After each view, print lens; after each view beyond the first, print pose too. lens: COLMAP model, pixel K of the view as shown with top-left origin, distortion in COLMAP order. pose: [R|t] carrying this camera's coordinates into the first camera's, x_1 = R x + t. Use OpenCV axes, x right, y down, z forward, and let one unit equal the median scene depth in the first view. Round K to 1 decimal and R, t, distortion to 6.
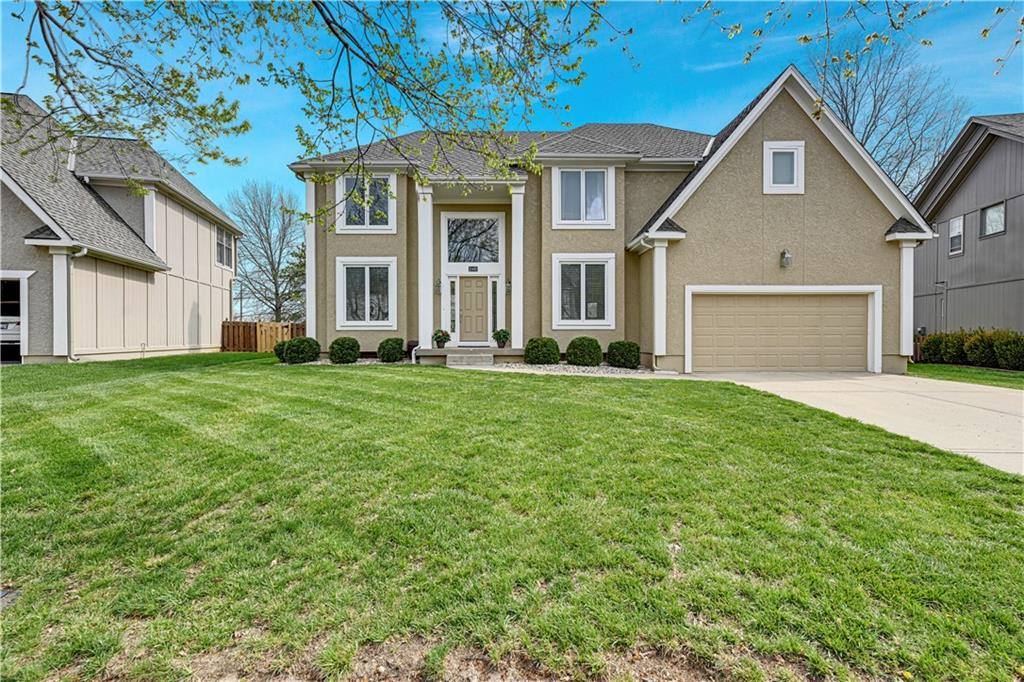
lens RADIAL K [[427.8, 0, 498.9], [0, 427.8, 336.2], [0, 0, 1]] dist [0.001321, -0.000218]
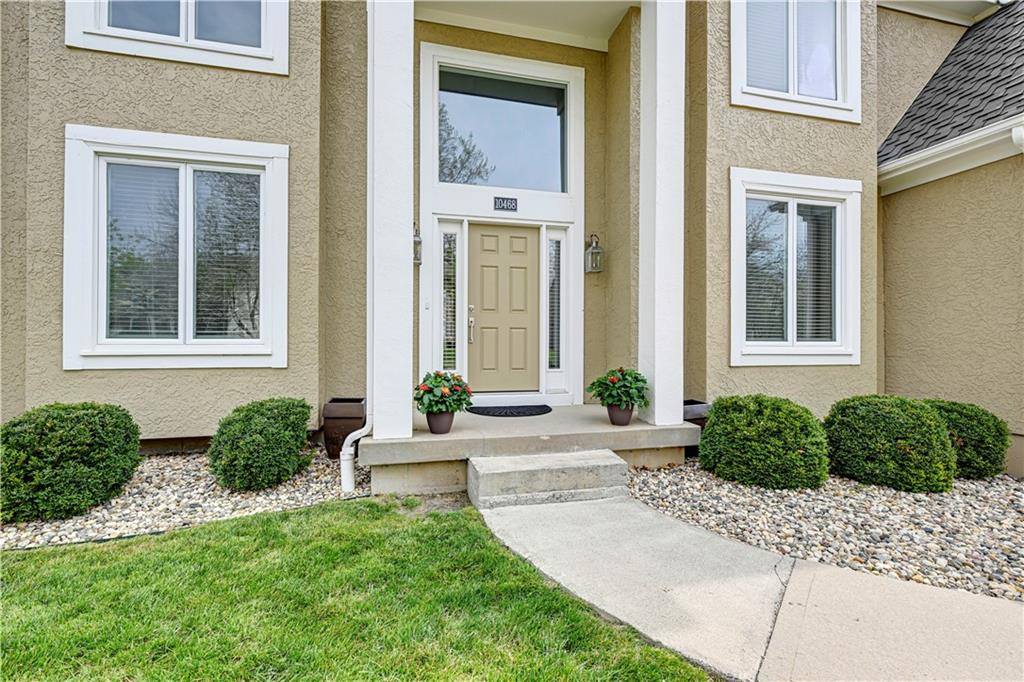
lens RADIAL K [[427.8, 0, 509.3], [0, 427.8, 341.6], [0, 0, 1]] dist [0.001321, -0.000218]
pose [[0.972314, 0.004009, 0.233644, -0.158062], [-0.004681, 0.999986, 0.002323, -0.037459], [-0.233631, -0.003353, 0.972320, 0.675730]]
